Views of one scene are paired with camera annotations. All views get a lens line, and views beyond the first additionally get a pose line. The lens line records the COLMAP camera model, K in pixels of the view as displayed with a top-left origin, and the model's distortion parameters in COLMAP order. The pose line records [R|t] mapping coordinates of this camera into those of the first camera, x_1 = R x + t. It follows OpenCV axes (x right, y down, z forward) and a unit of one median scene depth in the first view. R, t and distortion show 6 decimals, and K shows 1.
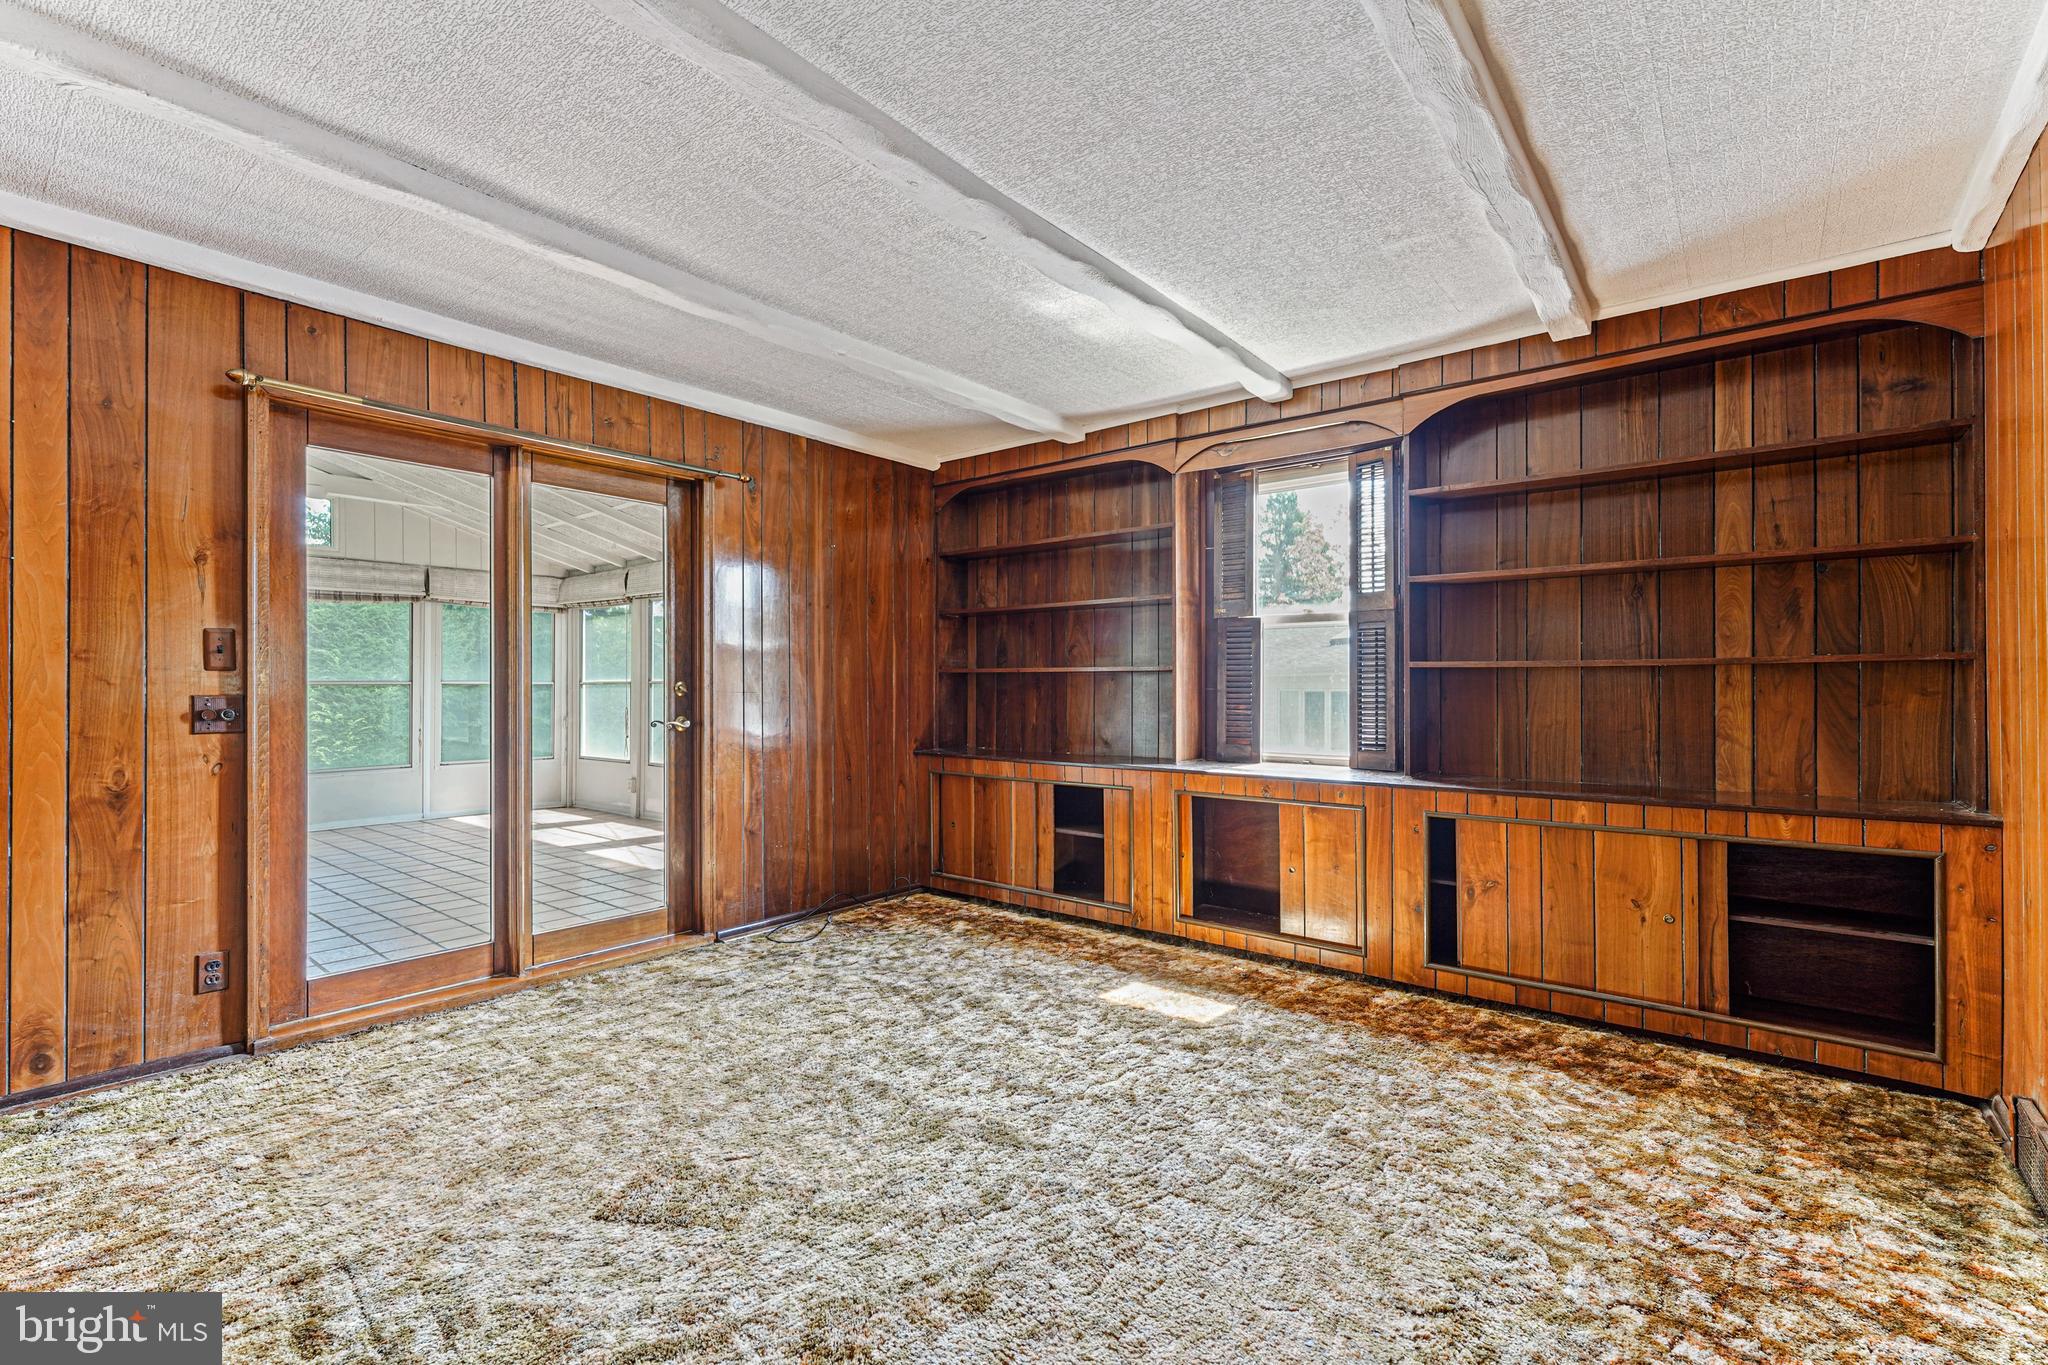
lens RADIAL K [[891.4, 0, 1024.2], [0, 891.4, 686.3], [0, 0, 1]] dist [-0.001109, 0.000132]
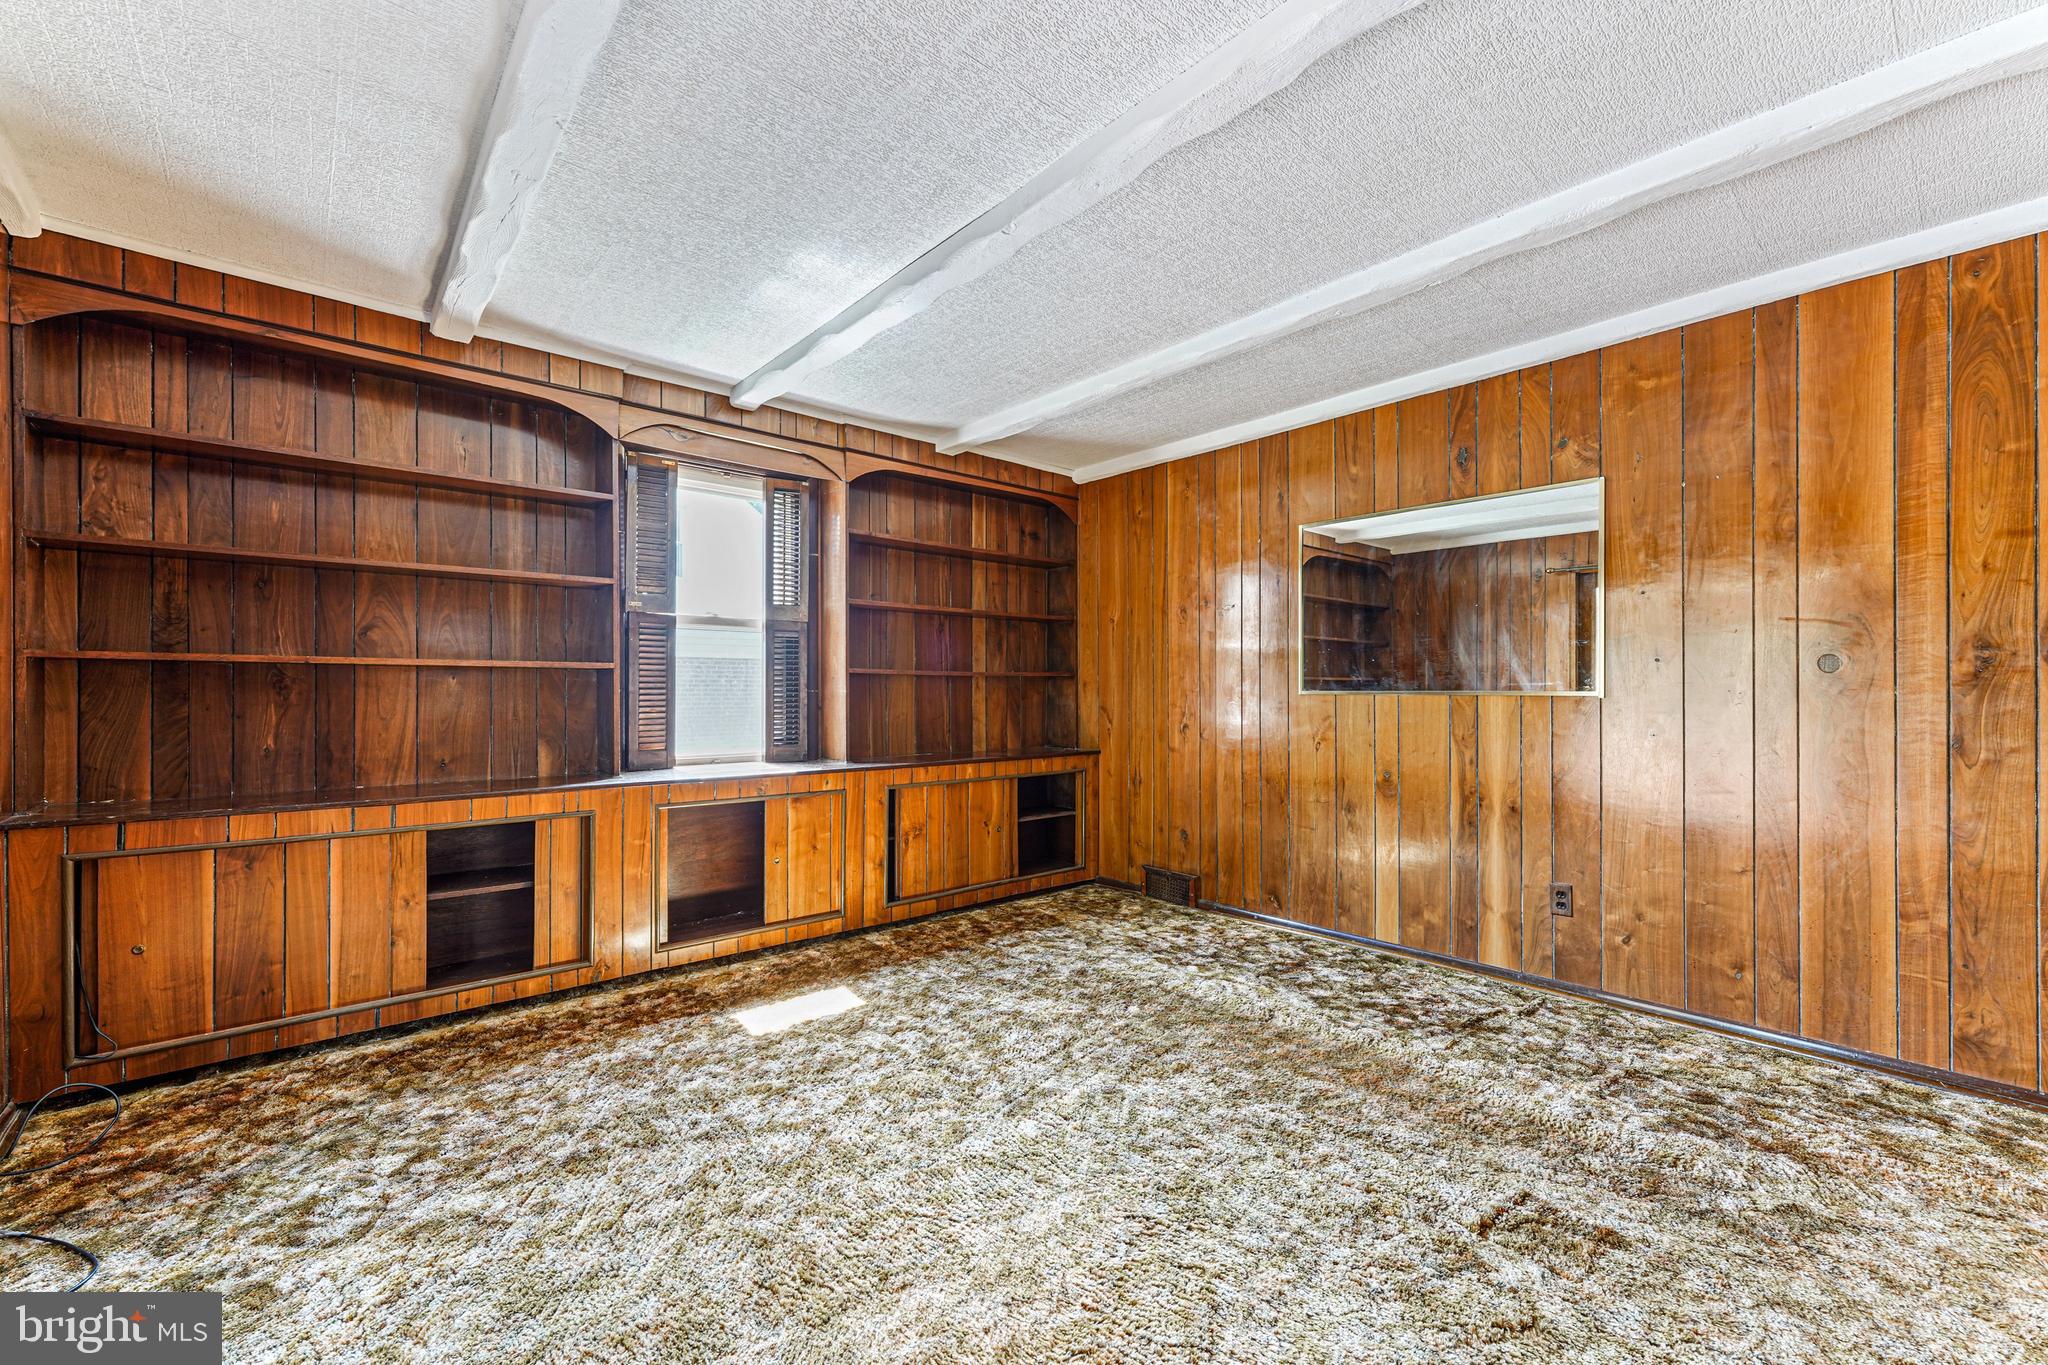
lens RADIAL K [[826.4, 0, 1027.6], [0, 826.4, 690.1], [0, 0, 1]] dist [0.000388, -0.000056]
pose [[0.177821, 0.001294, 0.984062, -0.656186], [-0.001820, 0.999998, -0.000986, 0.003499], [-0.984061, -0.001616, 0.177823, 0.566947]]
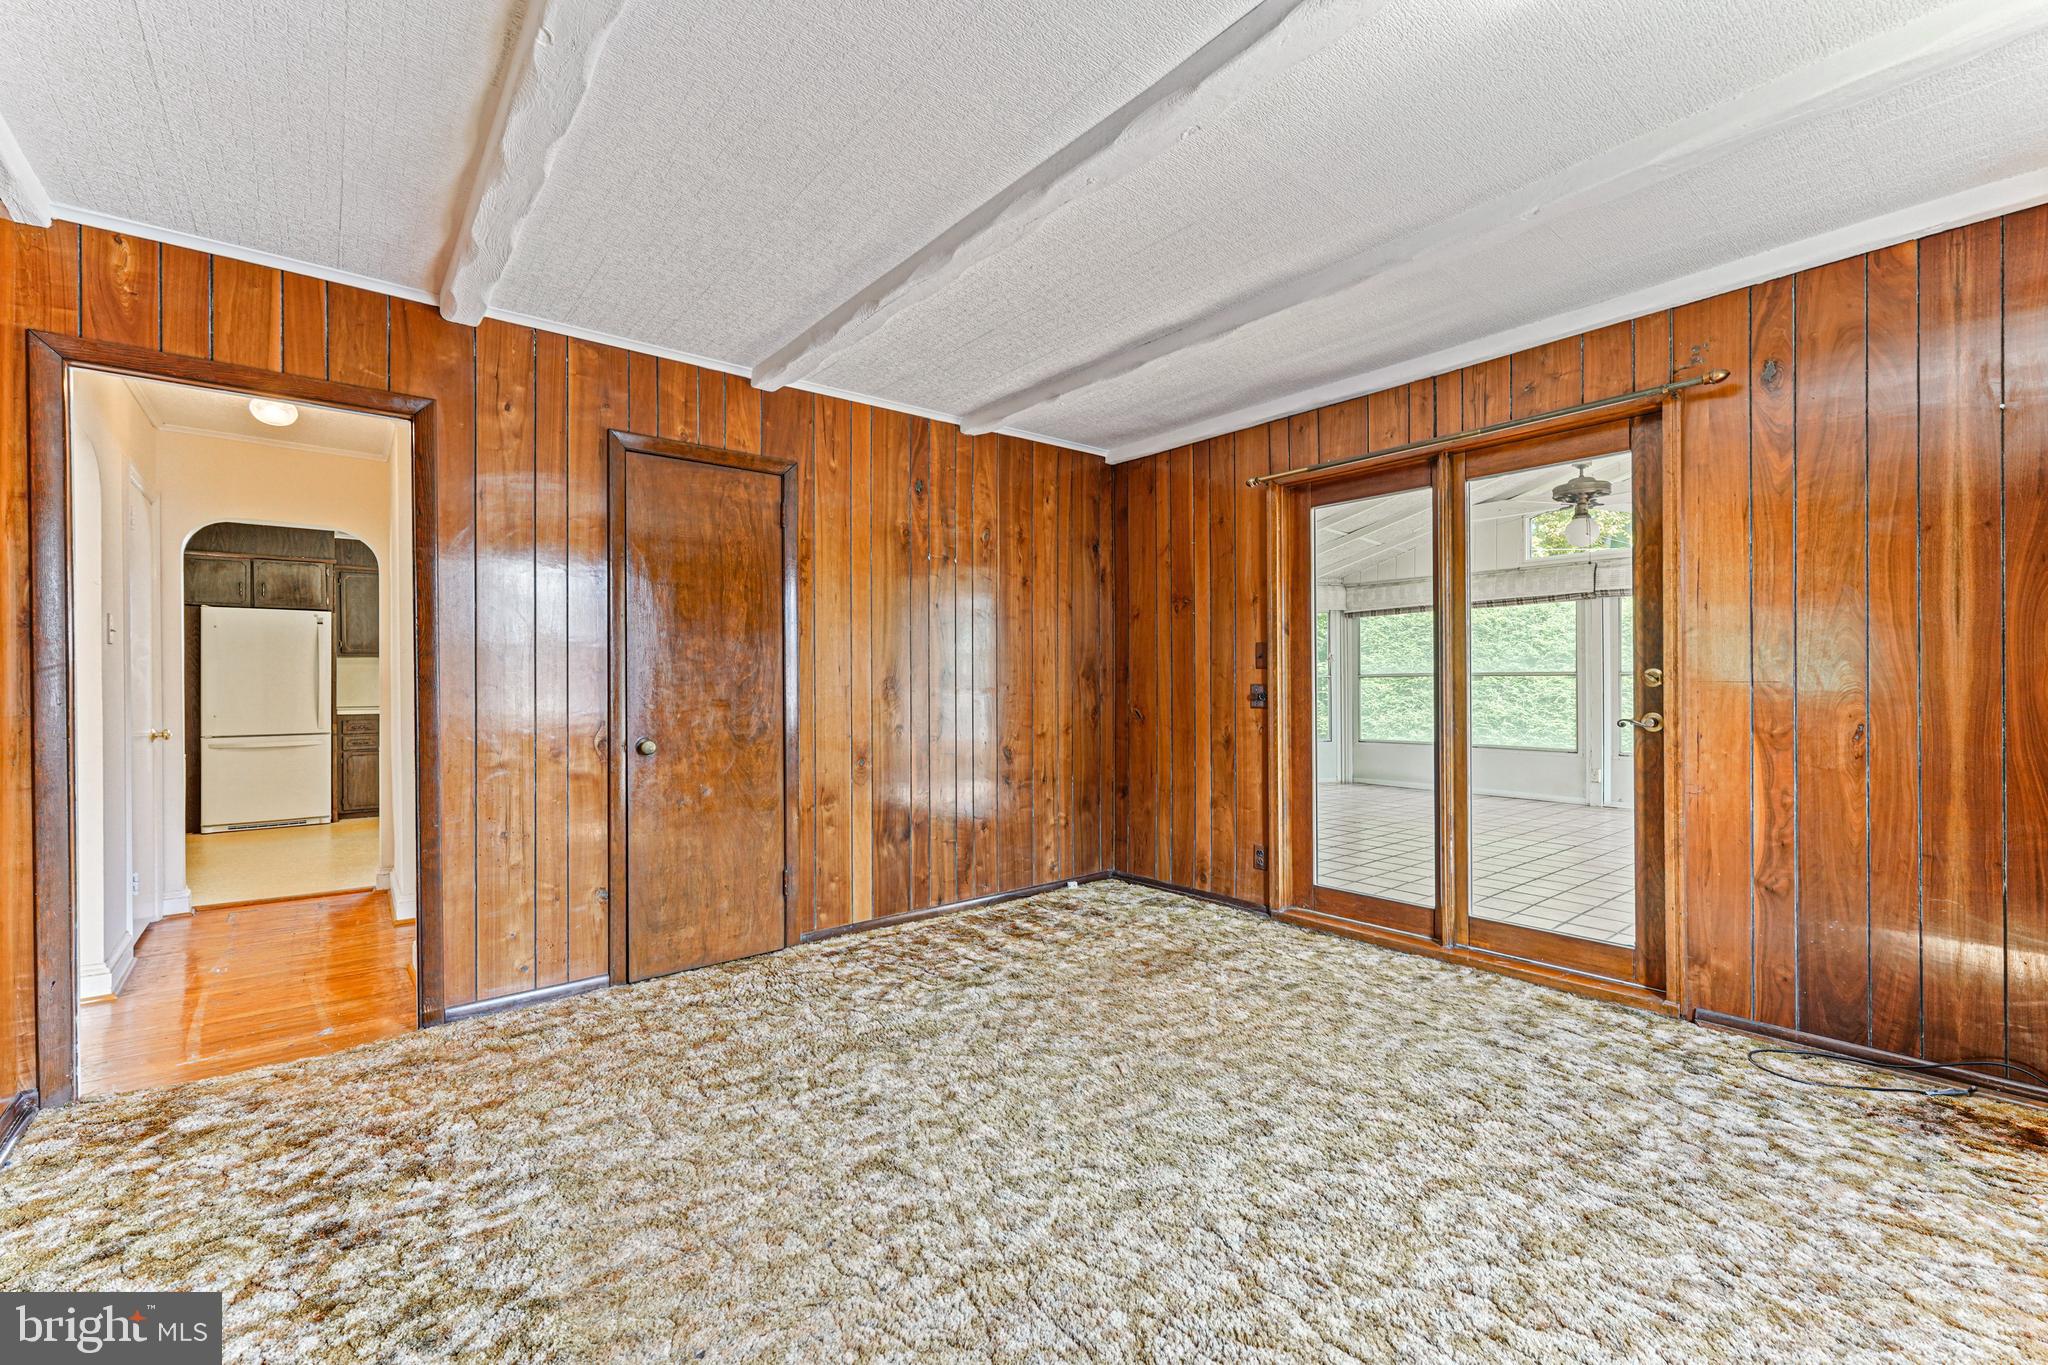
lens RADIAL K [[849.8, 0, 1024.0], [0, 849.8, 682.5], [0, 0, 1]] dist [0.000085, 0.000078]
pose [[-0.199429, 0.000268, -0.979912, 0.522079], [0.007967, 0.999967, -0.001348, 0.004443], [0.979880, -0.008076, -0.199424, 0.694804]]
